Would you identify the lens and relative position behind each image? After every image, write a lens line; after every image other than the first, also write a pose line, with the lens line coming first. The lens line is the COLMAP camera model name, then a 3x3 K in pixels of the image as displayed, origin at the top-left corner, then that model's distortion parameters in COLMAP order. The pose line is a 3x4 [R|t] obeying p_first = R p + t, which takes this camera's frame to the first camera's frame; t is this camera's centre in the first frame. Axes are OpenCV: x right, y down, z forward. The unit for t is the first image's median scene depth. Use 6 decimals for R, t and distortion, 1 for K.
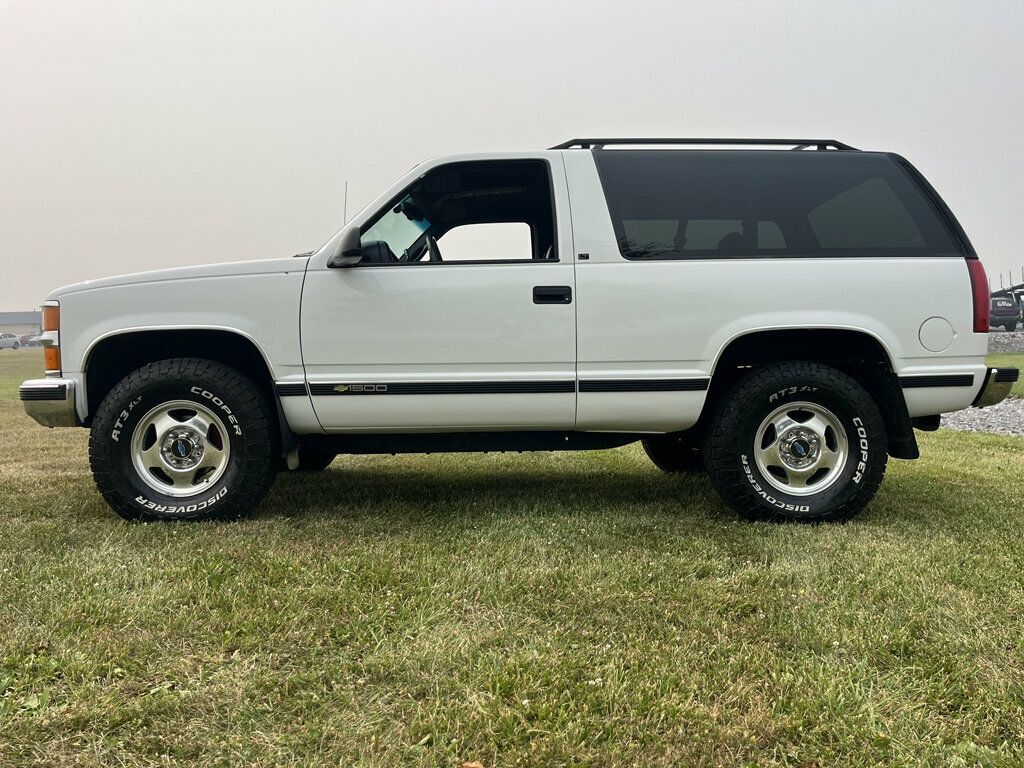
lens RADIAL K [[798.9, 0, 519.8], [0, 798.9, 379.4], [0, 0, 1]] dist [0.097722, -0.147306]
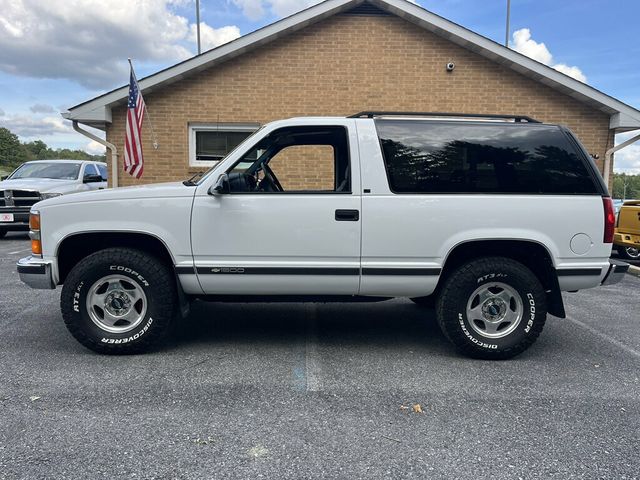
lens RADIAL K [[499.3, 0, 324.9], [0, 499.3, 237.1], [0, 0, 1]] dist [0.097722, -0.147306]
pose [[0.999604, 0.023791, 0.015009, -0.018031], [-0.025017, 0.995837, 0.087657, -0.146720], [-0.012861, -0.087998, 0.996038, -0.010757]]
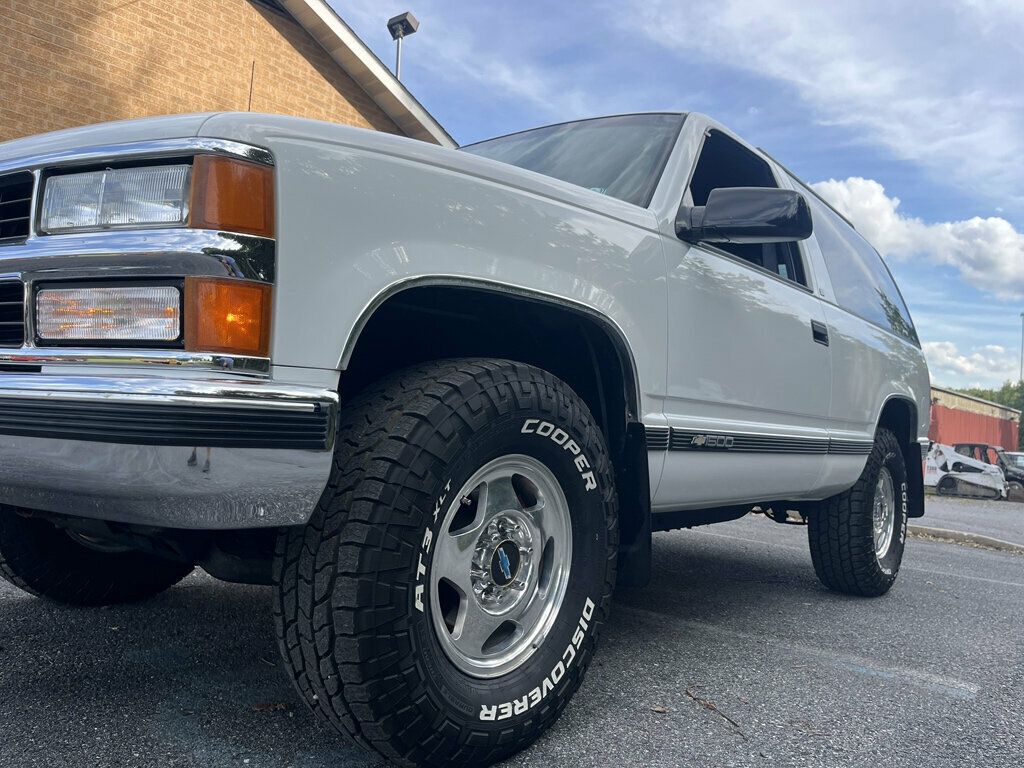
lens RADIAL K [[798.9, 0, 519.8], [0, 798.9, 379.4], [0, 0, 1]] dist [0.097722, -0.147306]
pose [[0.638619, 0.090880, 0.764138, -0.750875], [-0.055345, 0.995855, -0.072184, 0.016204], [-0.767530, 0.003807, 0.641001, 0.701666]]
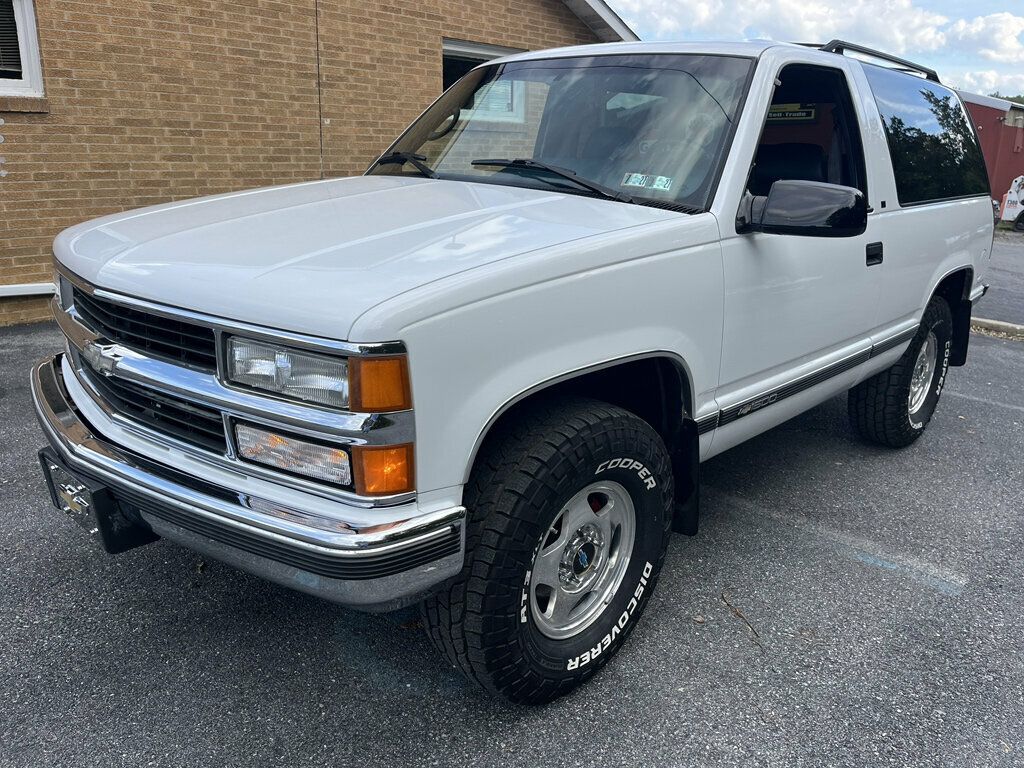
lens RADIAL K [[794.1, 0, 534.4], [0, 794.1, 367.9], [0, 0, 1]] dist [0.052563, 0.000806]
pose [[0.686855, -0.166193, 0.707538, -0.820313], [-0.033629, 0.965195, 0.259360, -0.194722], [-0.726016, -0.201937, 0.657360, 0.664887]]
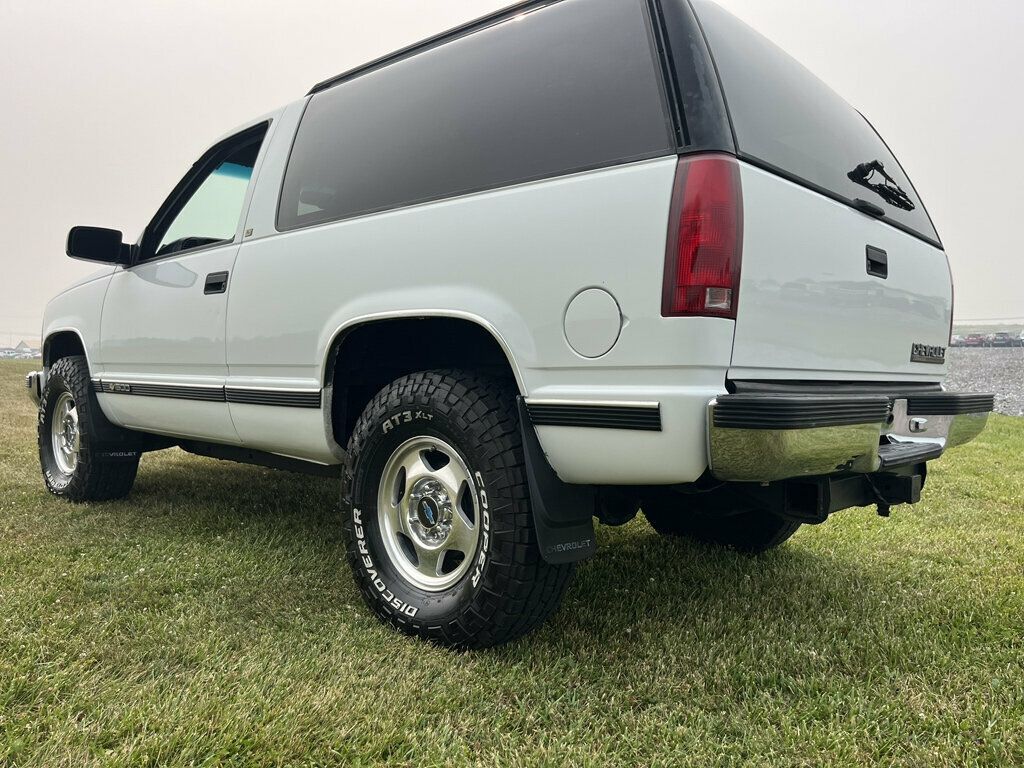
lens RADIAL K [[789.4, 0, 512.0], [0, 789.4, 384.0], [0, 0, 1]] dist [0.061264, -0.001482]
pose [[0.702910, 0.033994, -0.710466, 0.831940], [-0.032220, 0.999354, 0.015939, -0.024075], [0.710548, 0.011687, 0.703551, 0.631085]]
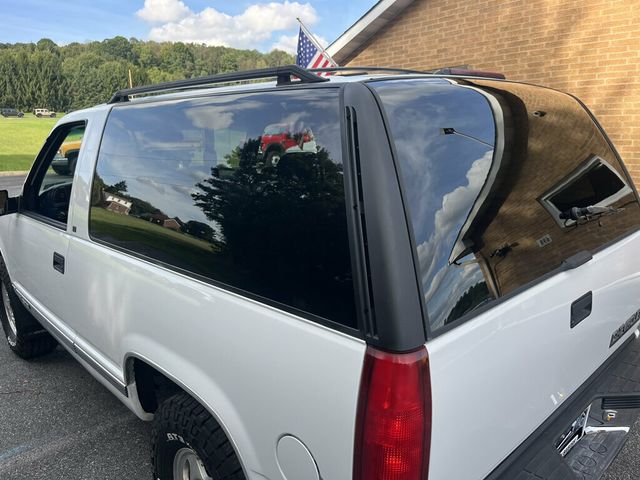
lens RADIAL K [[492.4, 0, 323.1], [0, 492.4, 248.5], [0, 0, 1]] dist [0.102218, -0.142723]
pose [[0.653985, 0.174691, -0.736062, 0.749147], [0.012520, 0.970341, 0.241417, -0.276255], [0.756404, -0.167099, 0.632401, 0.835840]]
